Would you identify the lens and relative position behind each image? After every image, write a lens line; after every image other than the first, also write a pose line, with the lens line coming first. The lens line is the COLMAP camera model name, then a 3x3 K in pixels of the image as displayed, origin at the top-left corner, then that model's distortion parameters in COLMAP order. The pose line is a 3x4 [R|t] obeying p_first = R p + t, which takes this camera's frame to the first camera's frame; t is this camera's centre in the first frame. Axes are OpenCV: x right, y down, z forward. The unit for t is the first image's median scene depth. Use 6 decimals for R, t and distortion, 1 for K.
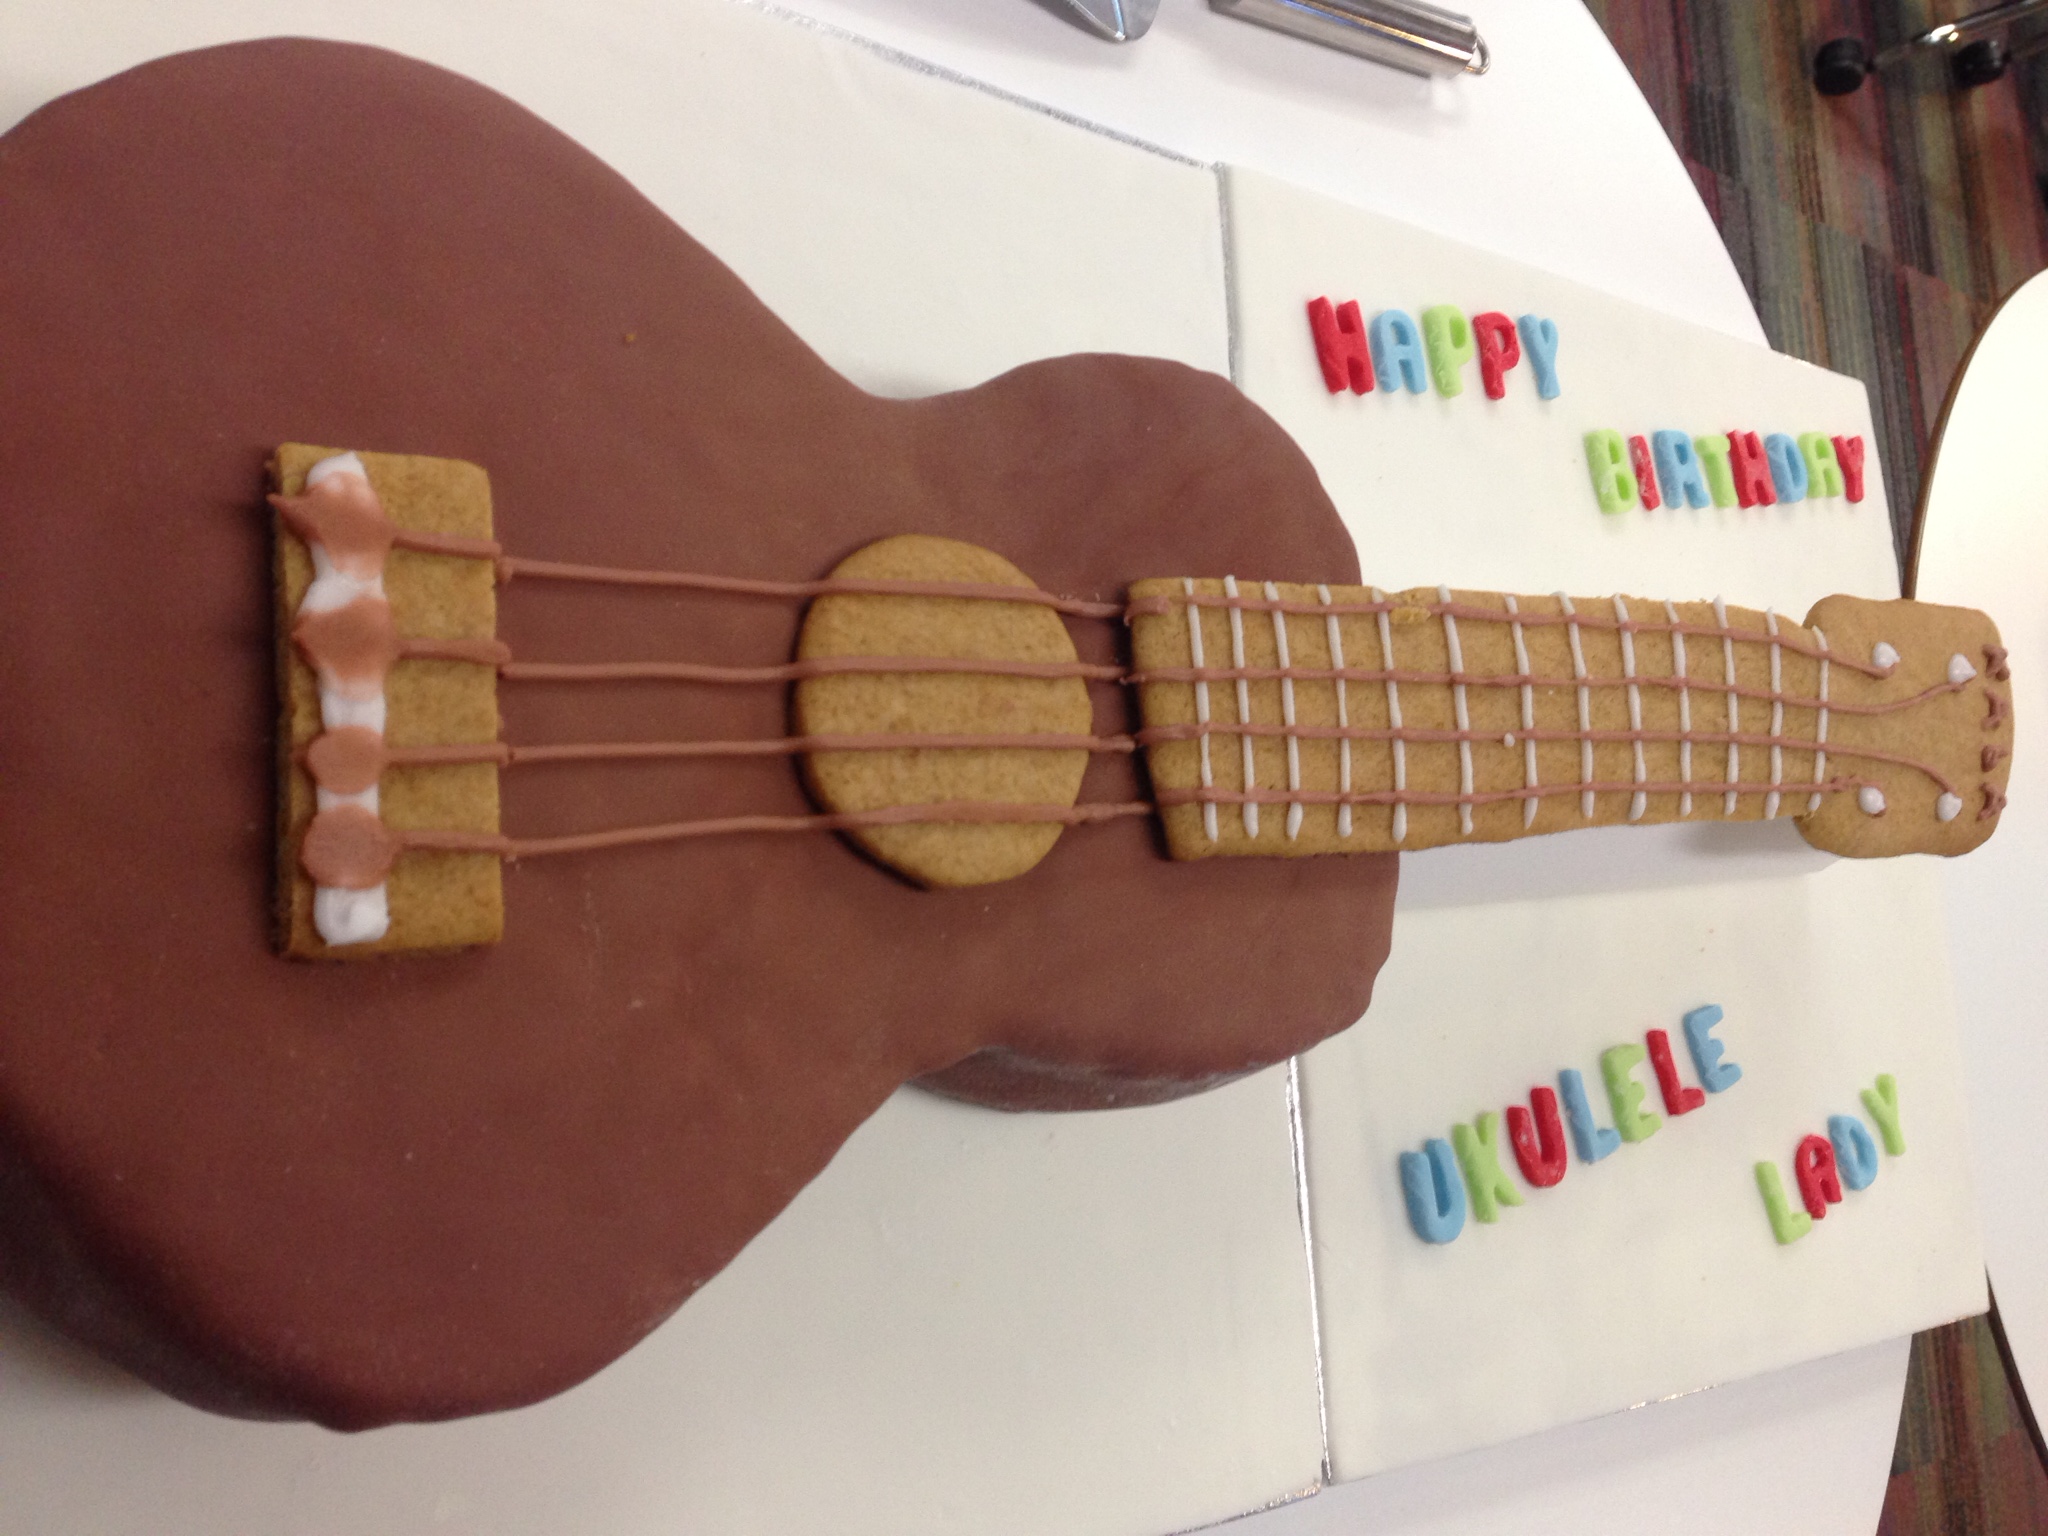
lens RADIAL K [[1790.4, 0, 998.7], [0, 1790.4, 755.6], [0, 0, 1]] dist [0.097281, -0.083767]
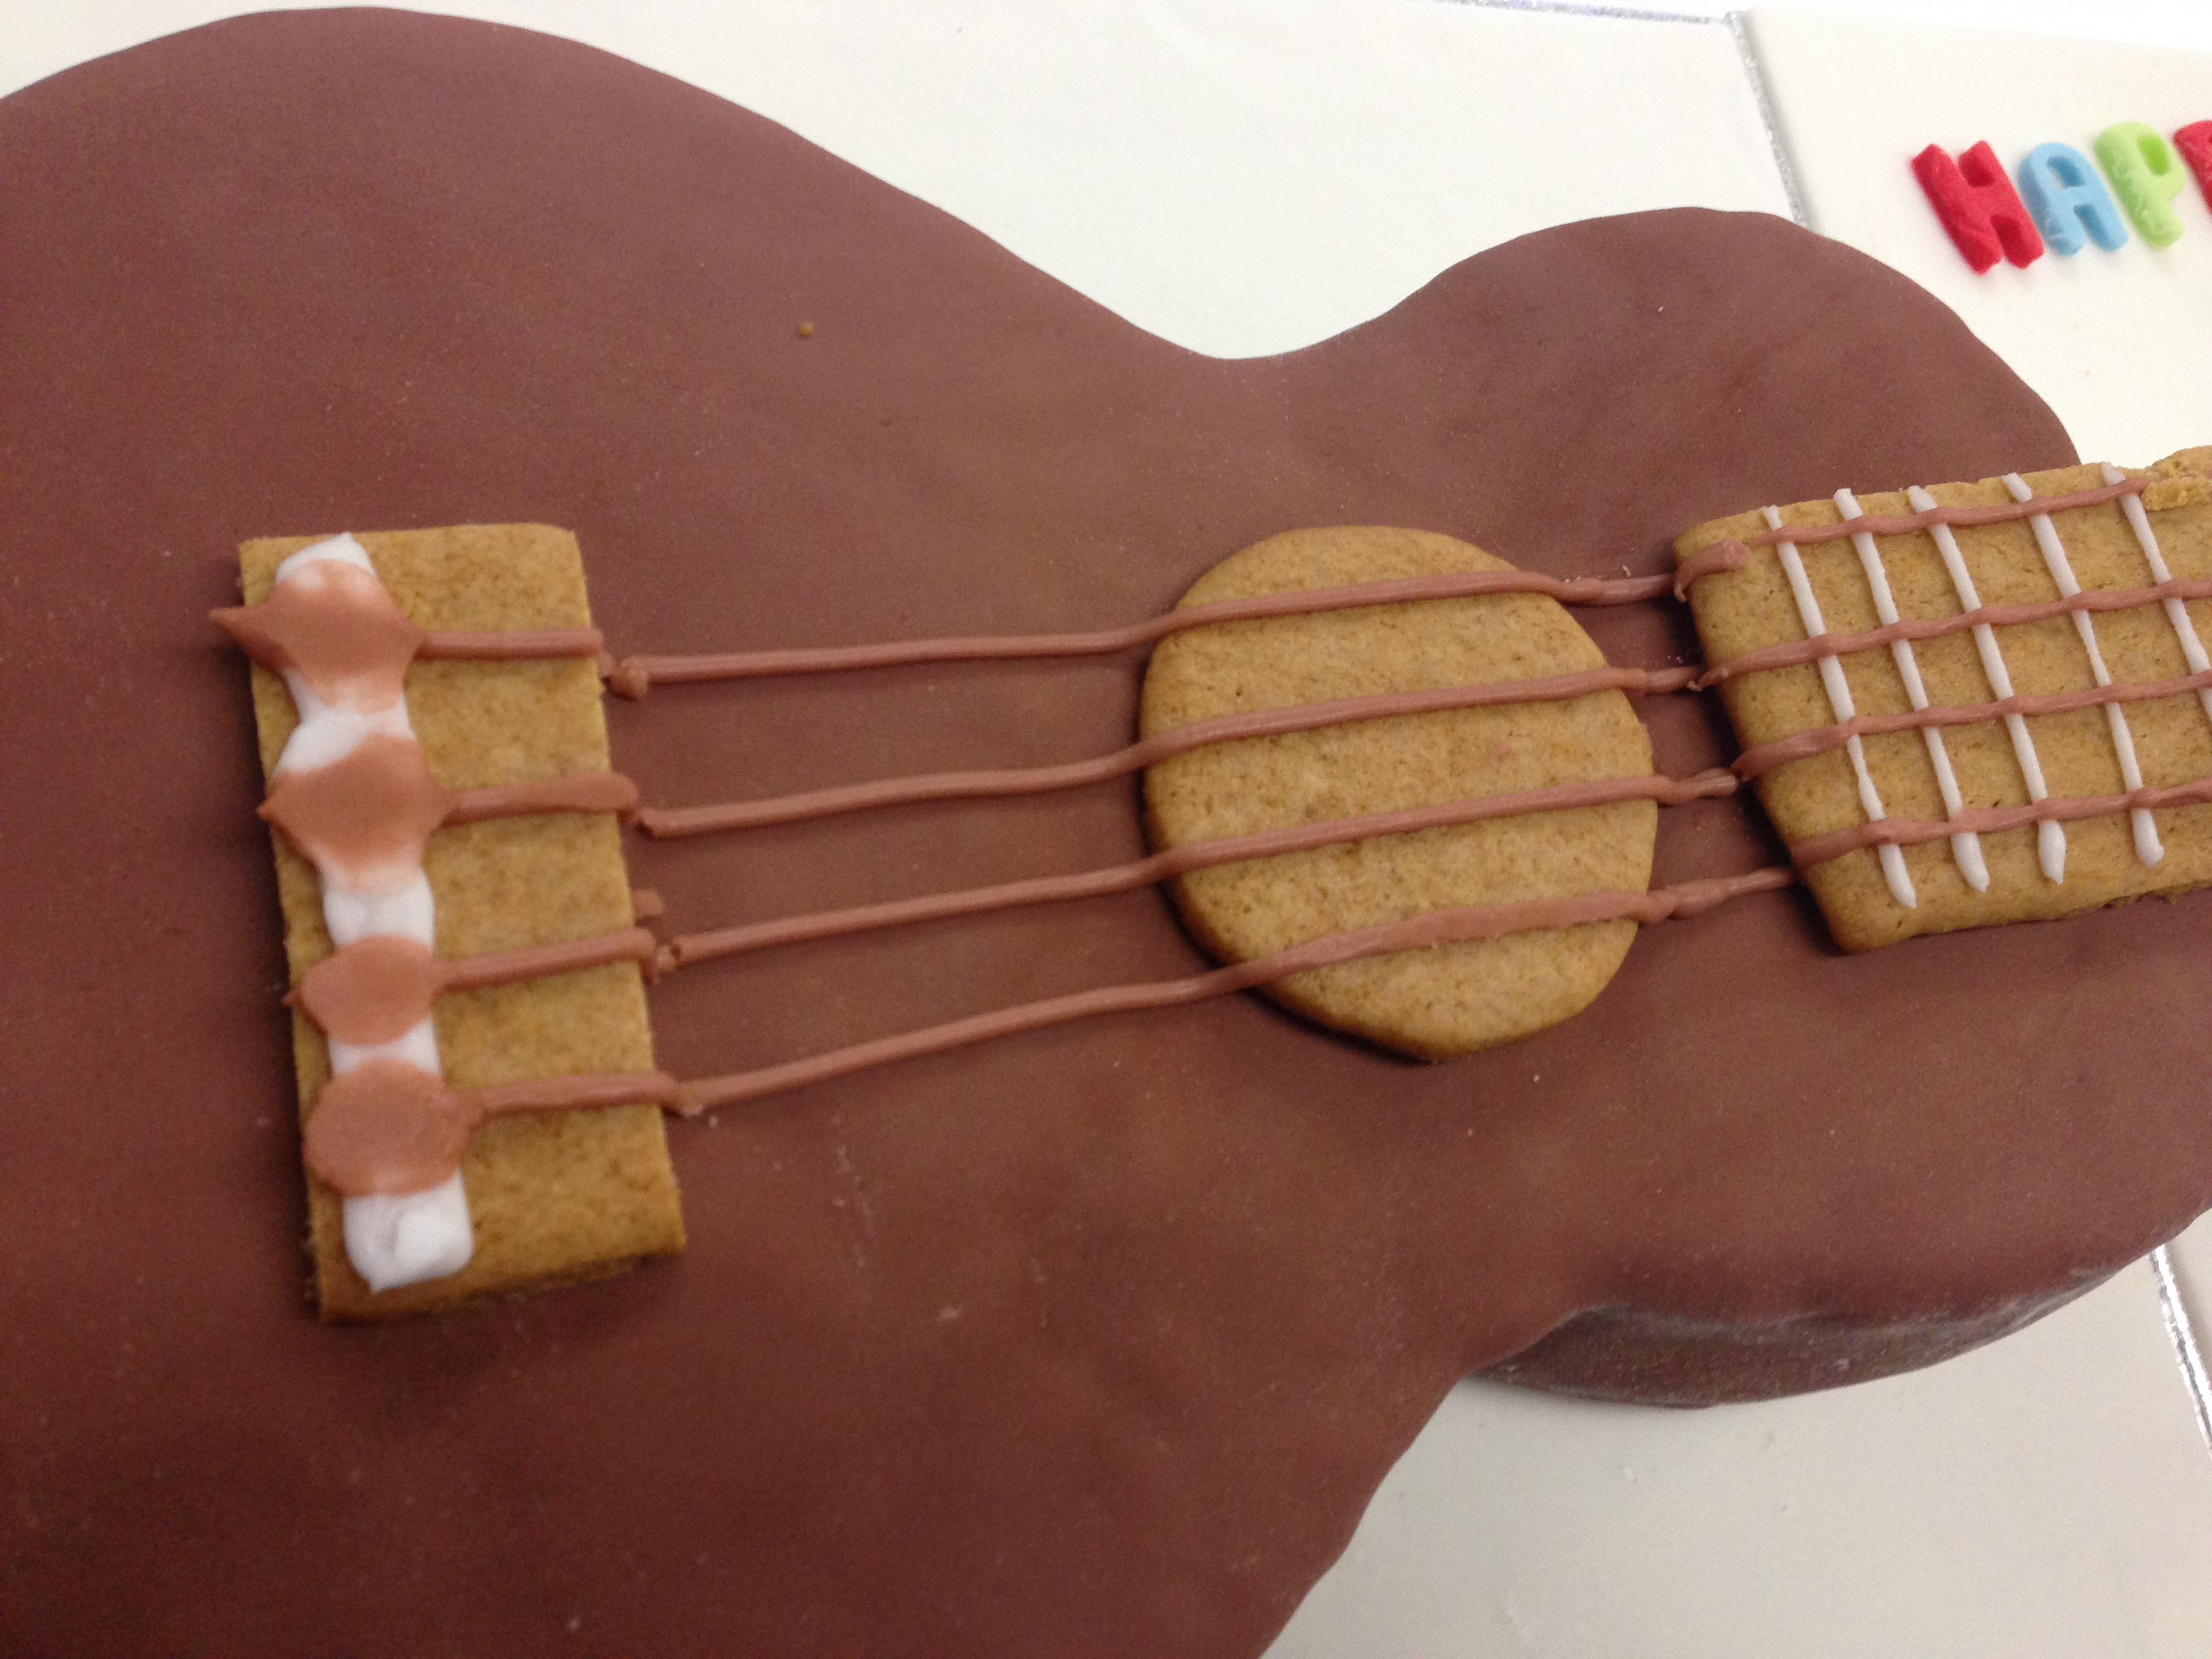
lens RADIAL K [[1933.8, 0, 1123.3], [0, 1933.8, 833.4], [0, 0, 1]] dist [0.097281, -0.083767]
pose [[0.938199, -0.213022, -0.272773, 0.058632], [0.184112, 0.974558, -0.127829, 0.060825], [0.293064, 0.069708, 0.953548, 0.306299]]
